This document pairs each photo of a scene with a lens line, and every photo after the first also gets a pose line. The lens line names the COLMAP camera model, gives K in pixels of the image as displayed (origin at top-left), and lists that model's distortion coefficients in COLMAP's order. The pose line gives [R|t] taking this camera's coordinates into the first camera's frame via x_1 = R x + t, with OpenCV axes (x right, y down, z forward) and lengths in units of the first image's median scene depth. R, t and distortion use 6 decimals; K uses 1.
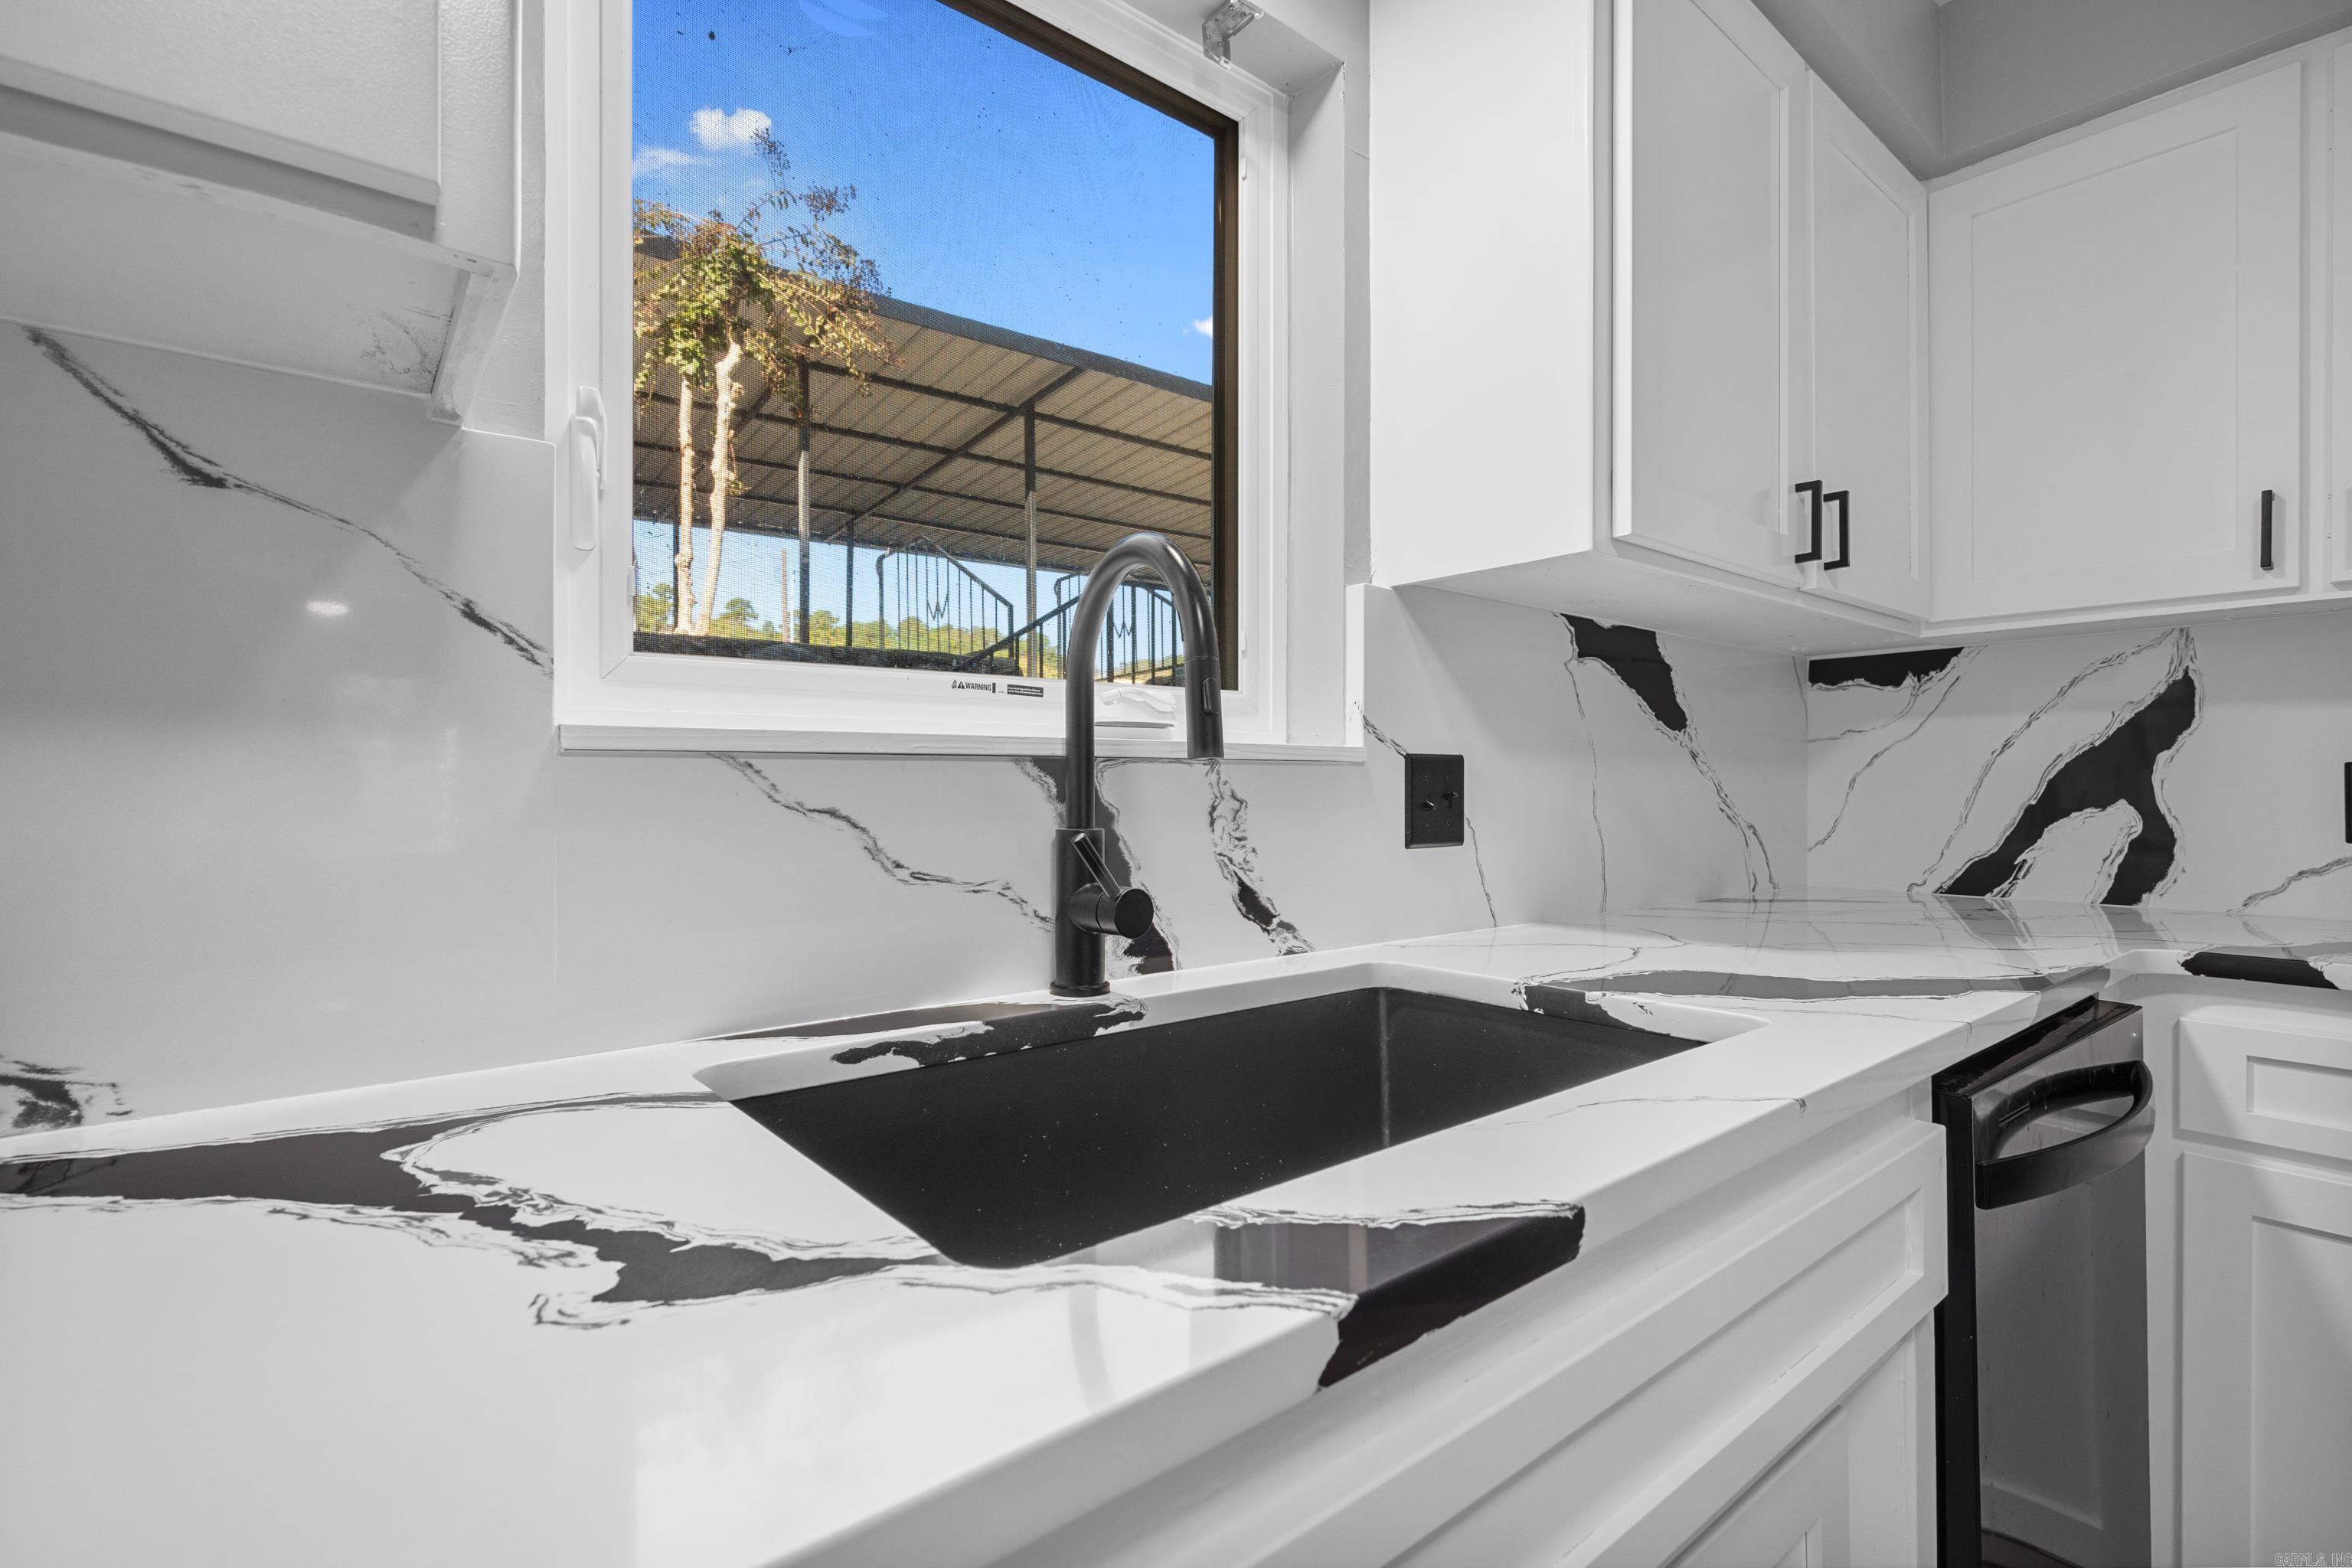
lens RADIAL K [[1081.5, 0, 1167.5], [0, 1081.5, 774.2], [0, 0, 1]] dist [-0.000888, 0.001198]
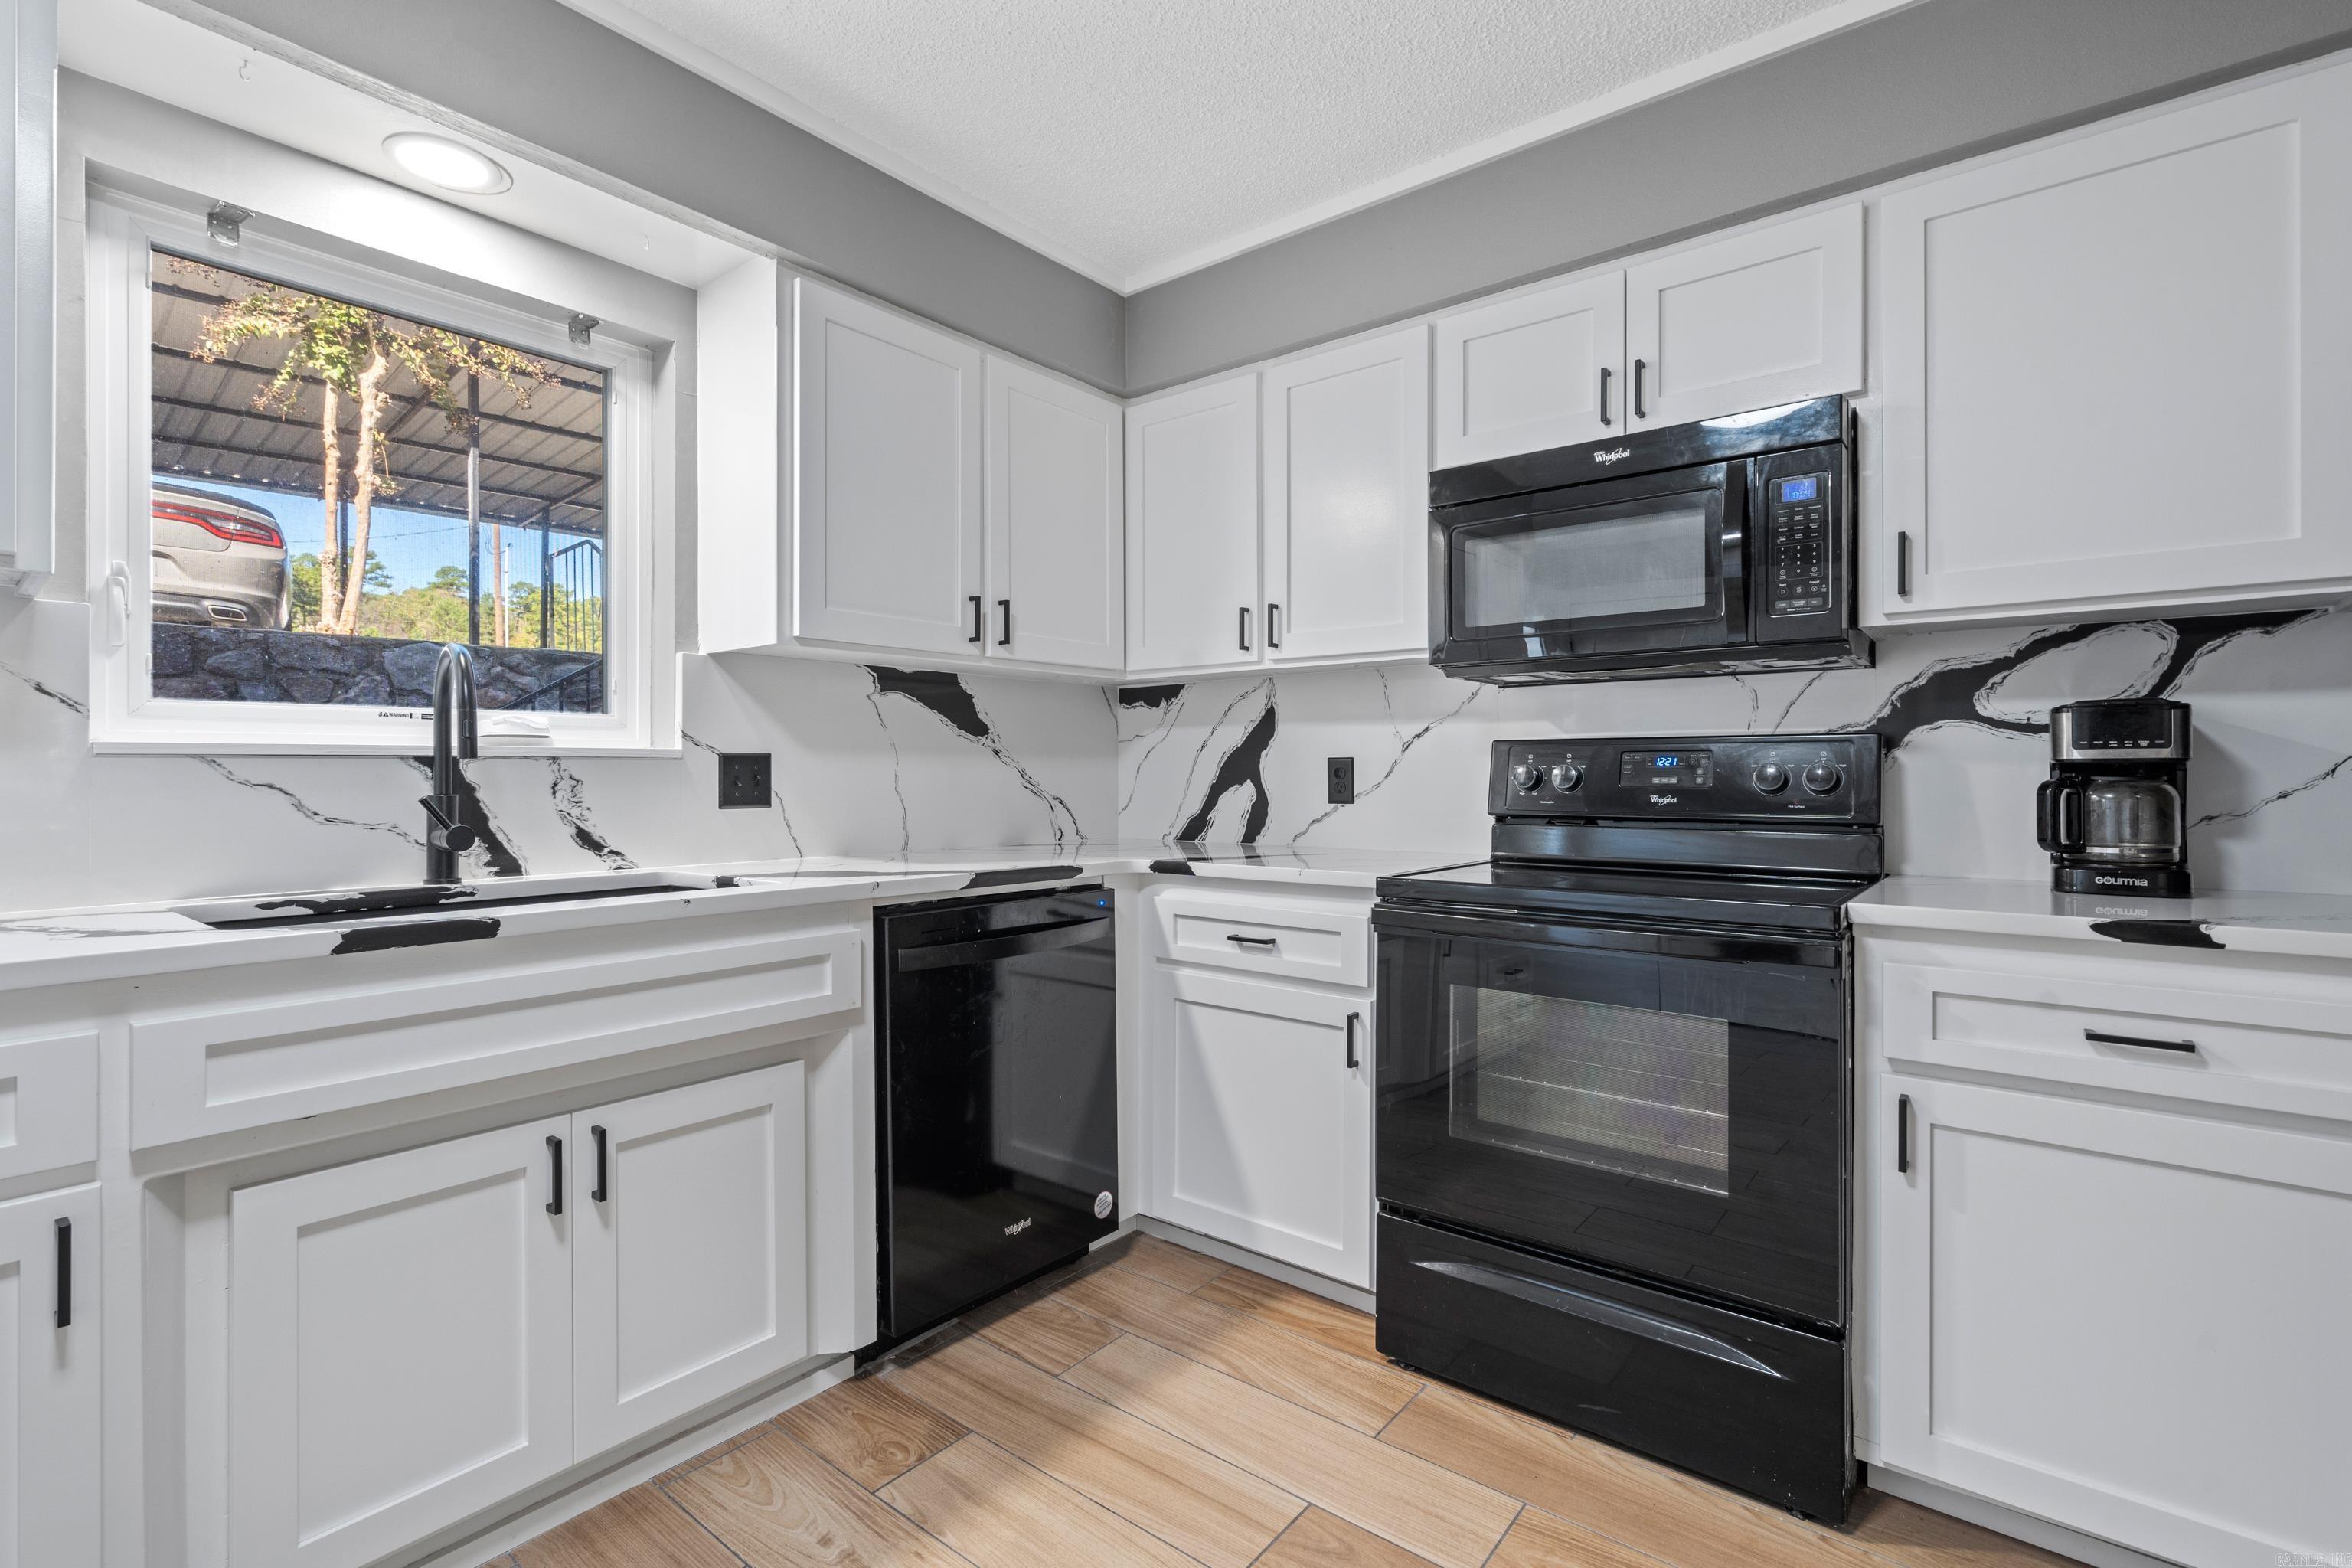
lens RADIAL K [[1081.5, 0, 1169.9], [0, 1081.5, 764.5], [0, 0, 1]] dist [-0.000888, 0.001198]
pose [[0.978932, 0.000293, 0.204187, 0.430992], [-0.001019, 0.999994, 0.003451, -0.005377], [-0.204185, -0.003587, 0.978926, -0.603023]]
